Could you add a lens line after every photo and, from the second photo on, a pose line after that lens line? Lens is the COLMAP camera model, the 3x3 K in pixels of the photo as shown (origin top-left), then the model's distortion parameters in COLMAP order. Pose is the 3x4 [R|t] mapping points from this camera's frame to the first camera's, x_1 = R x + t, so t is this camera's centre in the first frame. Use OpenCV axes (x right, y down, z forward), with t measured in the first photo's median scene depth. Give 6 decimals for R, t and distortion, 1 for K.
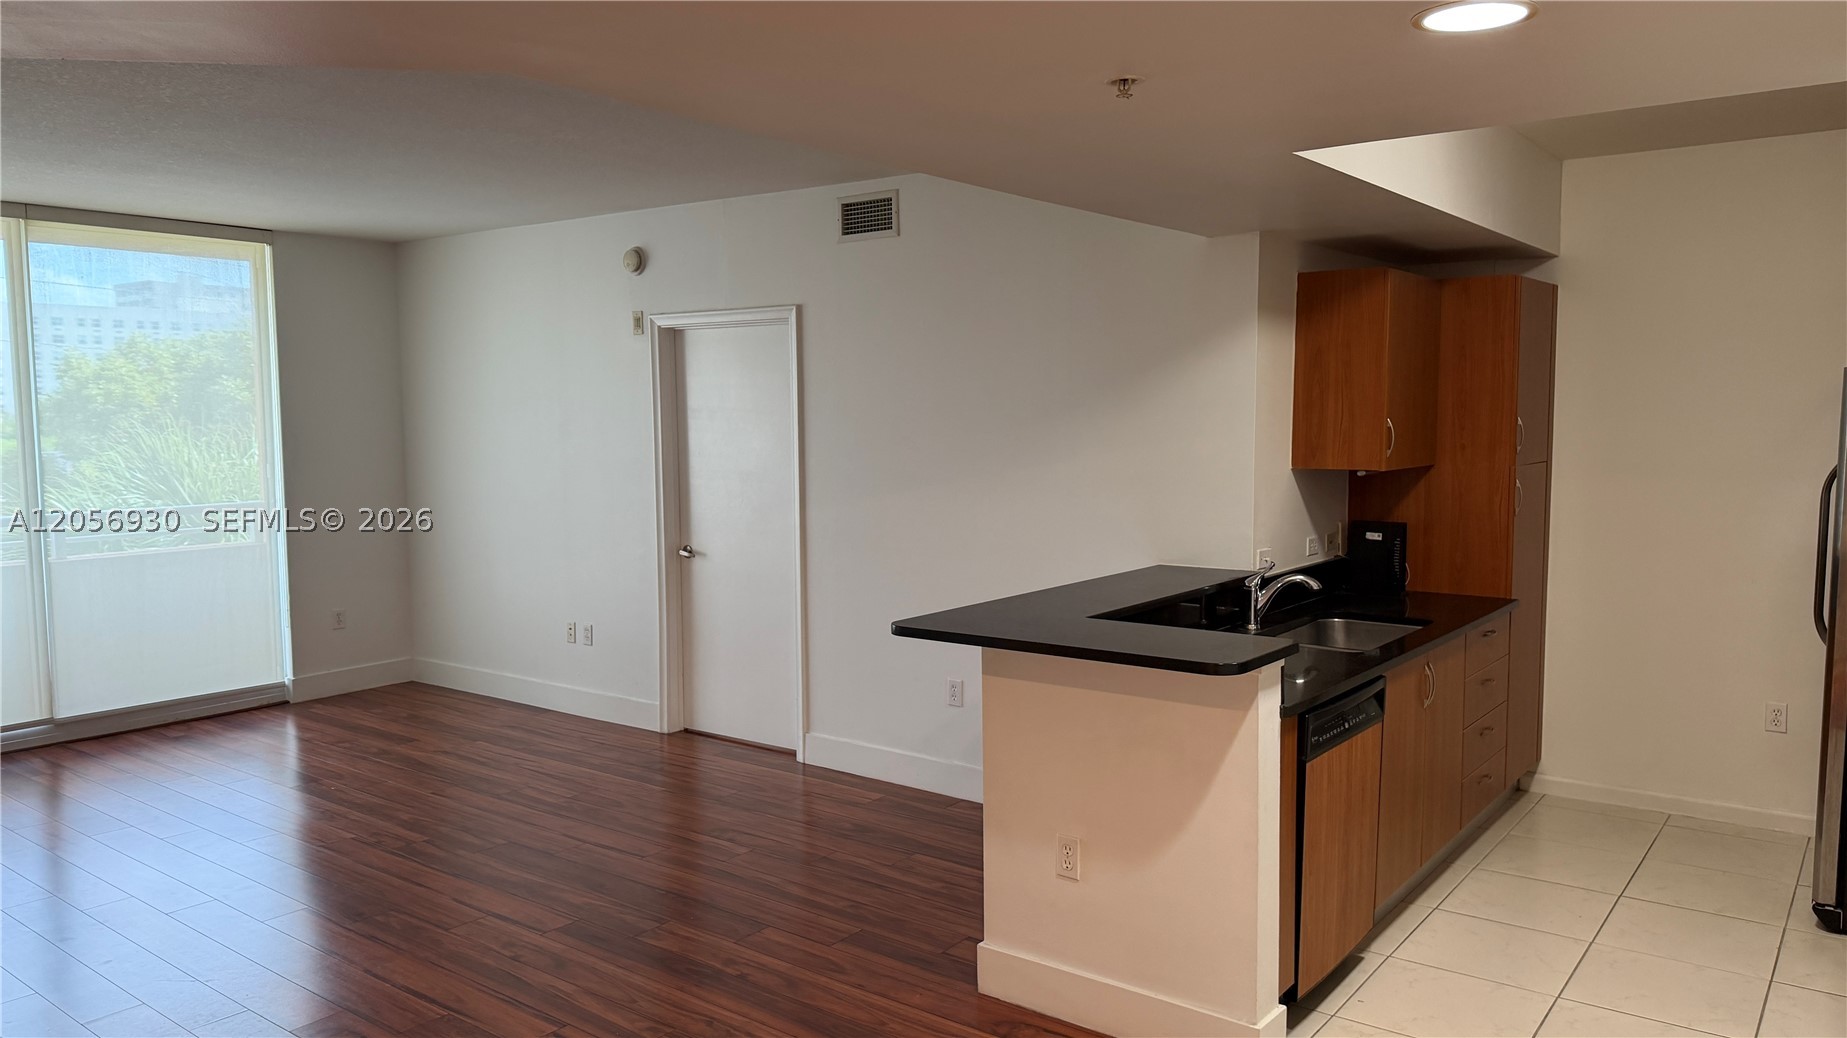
lens RADIAL K [[1289.8, 0, 942.8], [0, 1289.8, 524.6], [0, 0, 1]] dist [0.080943, -0.124948]
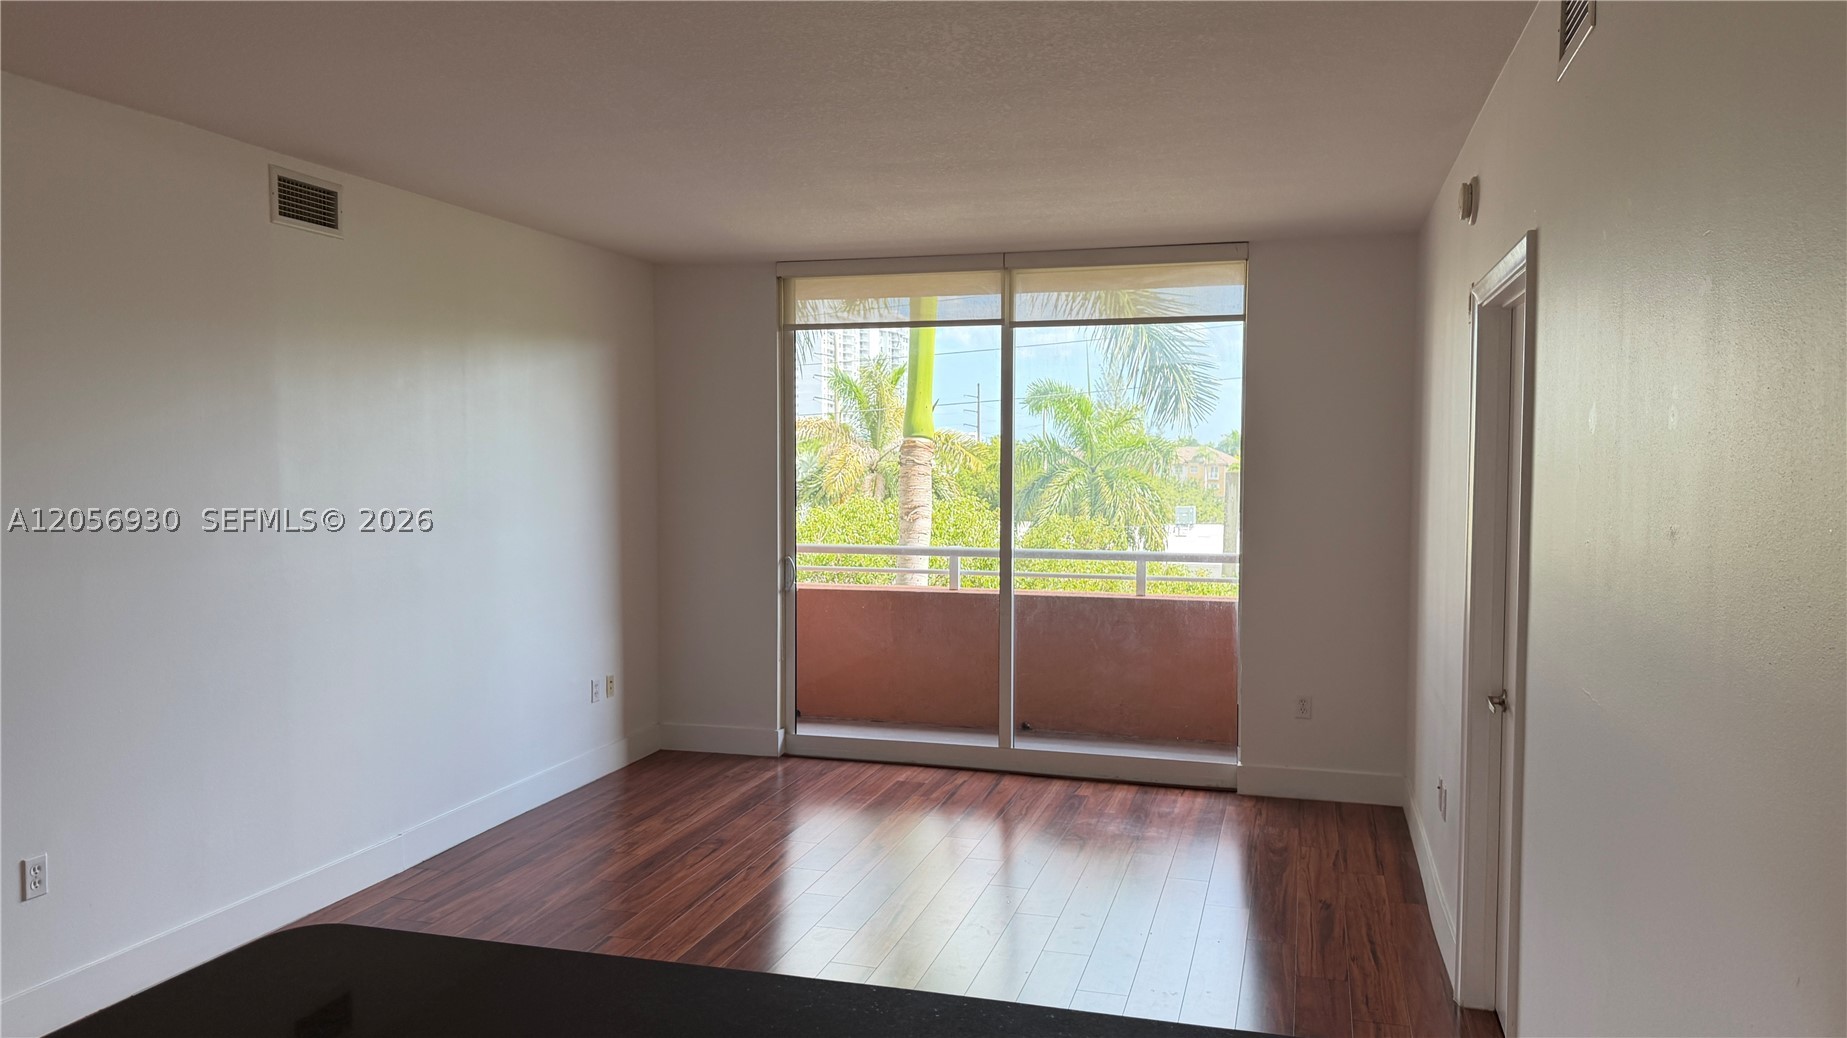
lens RADIAL K [[1269.9, 0, 900.4], [0, 1269.9, 509.7], [0, 0, 1]] dist [0.049892, -0.096362]
pose [[0.336708, 0.047129, -0.940429, 0.272523], [-0.088147, 0.995938, 0.018351, -0.057562], [0.937474, 0.076717, 0.339494, 0.669233]]
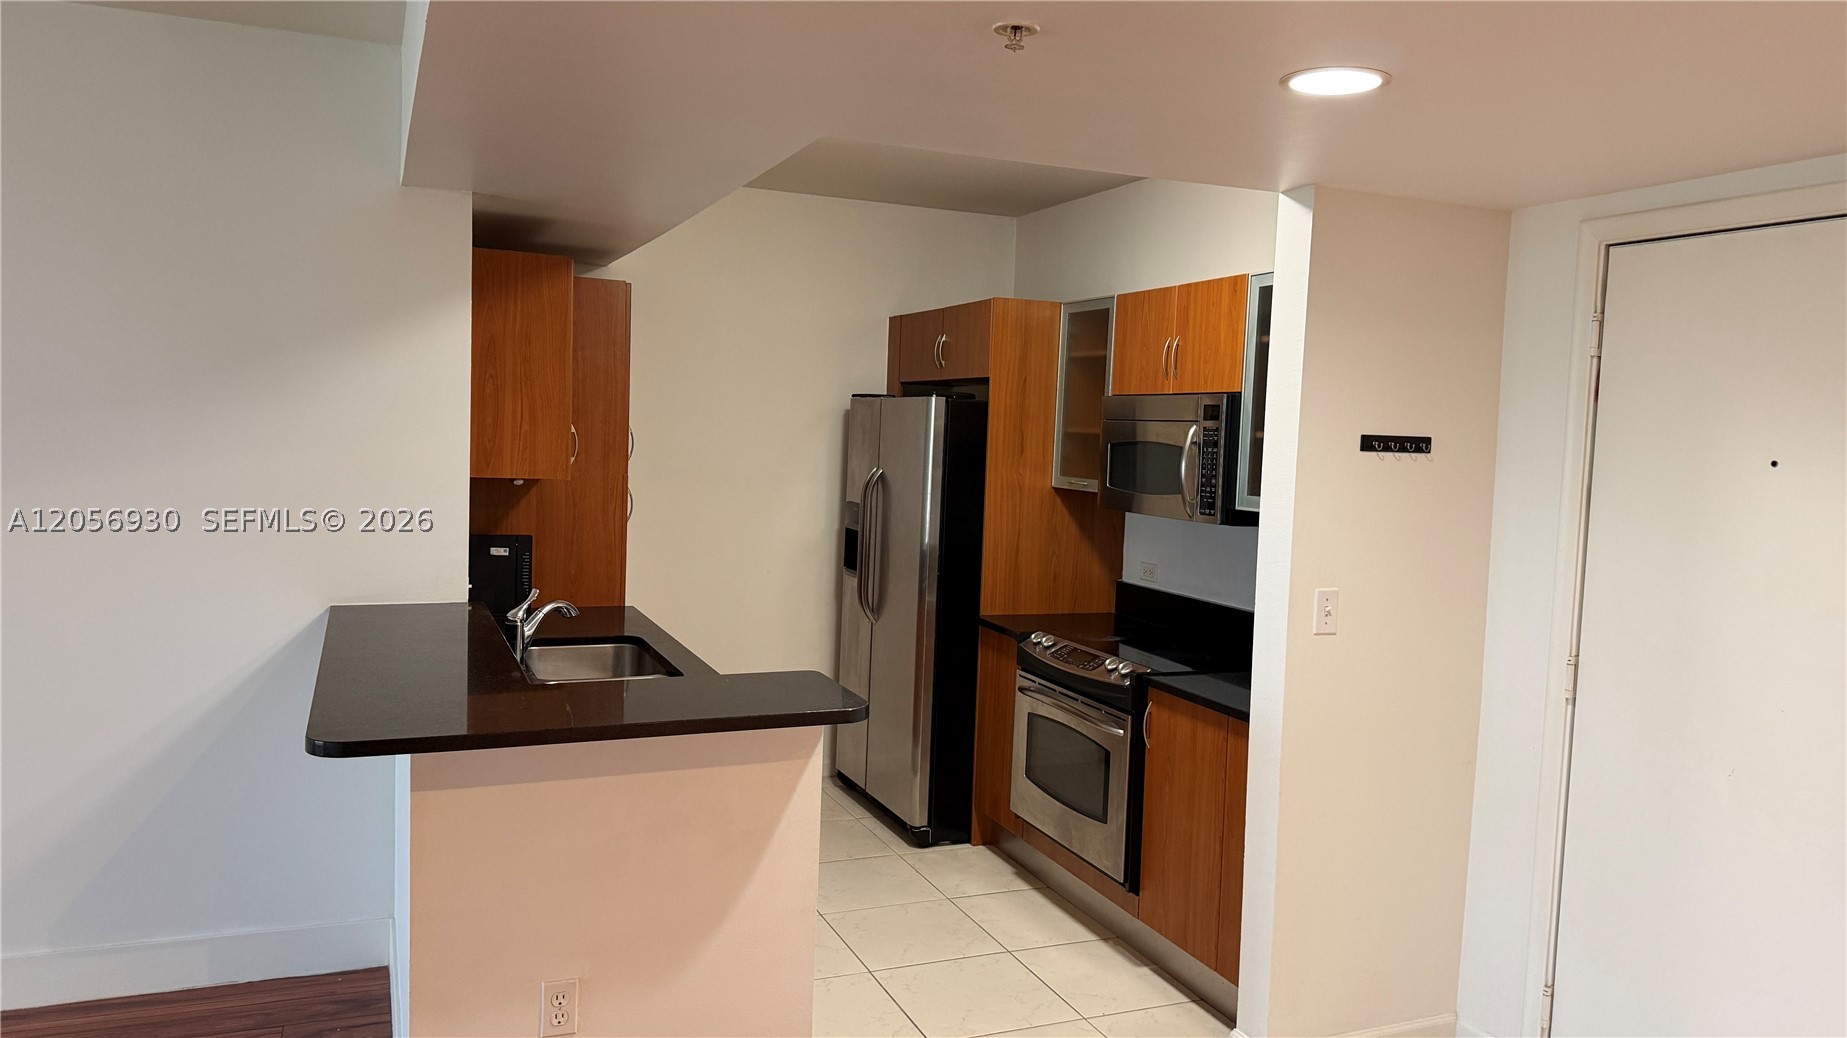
lens RADIAL K [[1279.9, 0, 925.7], [0, 1279.9, 511.5], [0, 0, 1]] dist [0.028318, -0.066869]
pose [[0.495181, -0.029155, 0.868300, -0.280764], [0.035664, 0.999276, 0.013214, -0.019290], [-0.868057, 0.024424, 0.495863, 0.295437]]
